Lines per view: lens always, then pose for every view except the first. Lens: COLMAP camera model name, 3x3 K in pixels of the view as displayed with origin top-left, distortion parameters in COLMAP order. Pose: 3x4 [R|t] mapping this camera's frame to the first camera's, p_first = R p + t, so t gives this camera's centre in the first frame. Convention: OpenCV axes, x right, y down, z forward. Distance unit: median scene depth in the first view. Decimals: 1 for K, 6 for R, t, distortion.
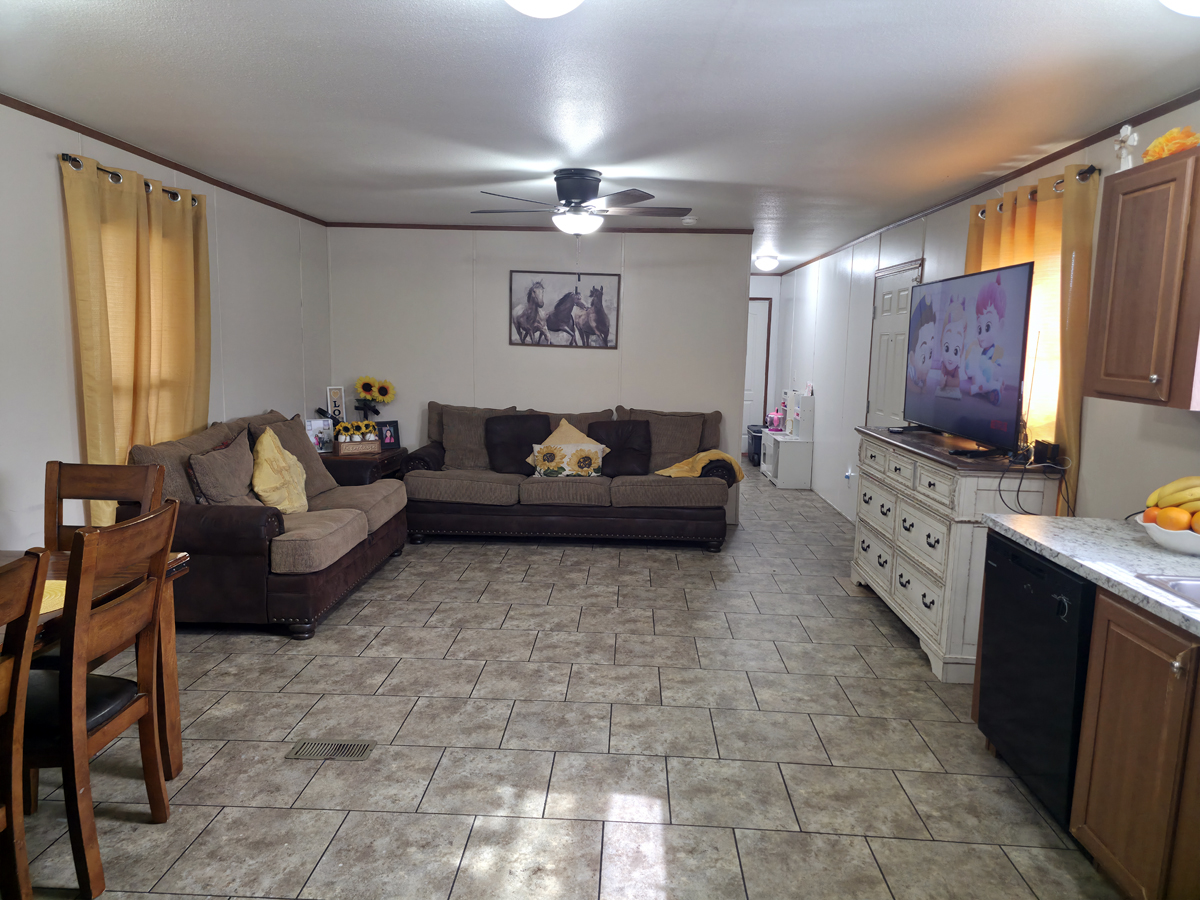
lens RADIAL K [[786.1, 0, 597.1], [0, 786.1, 441.0], [0, 0, 1]] dist [0.060986, -0.056110]
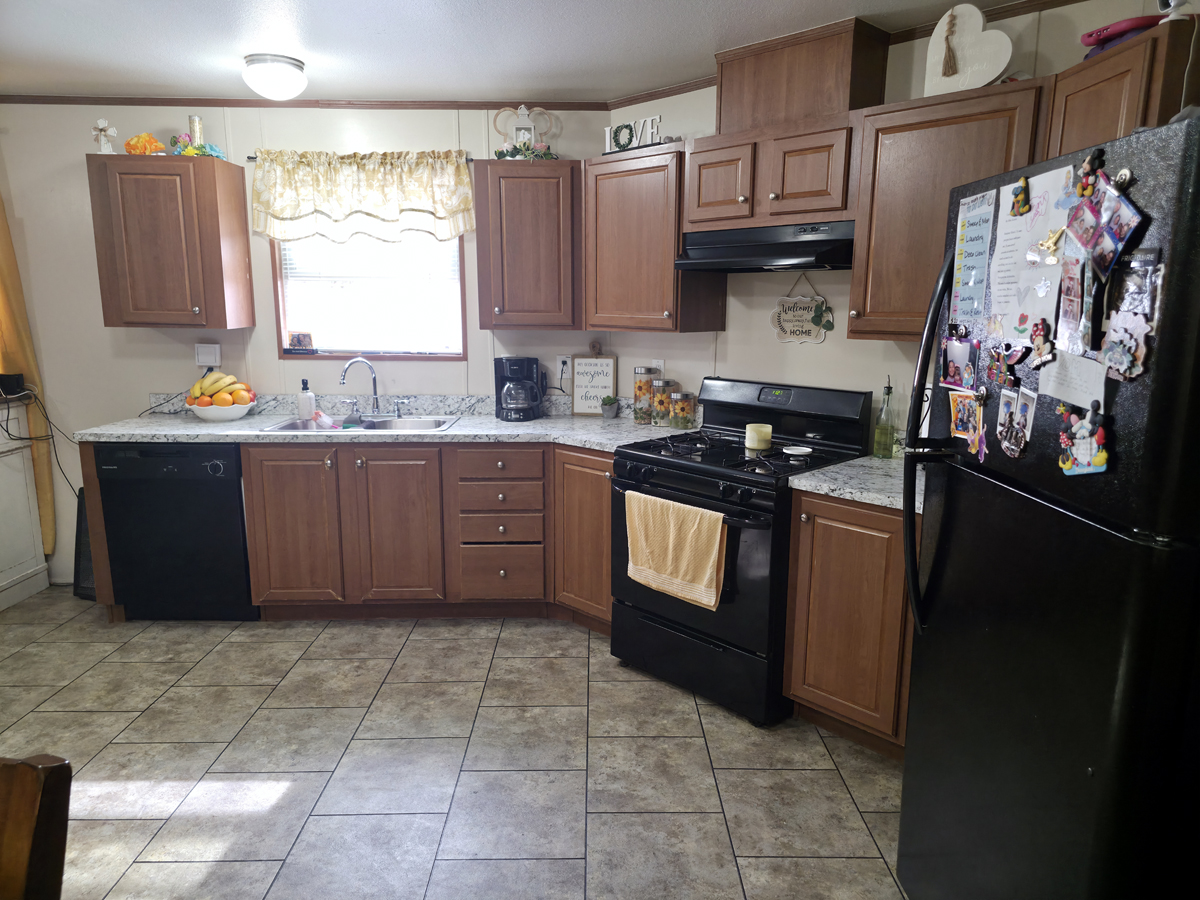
lens RADIAL K [[786.1, 0, 603.4], [0, 786.1, 447.9], [0, 0, 1]] dist [0.060986, -0.056110]
pose [[-0.062182, -0.209557, 0.975817, -0.553590], [0.116789, 0.969465, 0.215635, -0.038732], [-0.991208, 0.127373, -0.035810, 0.209566]]
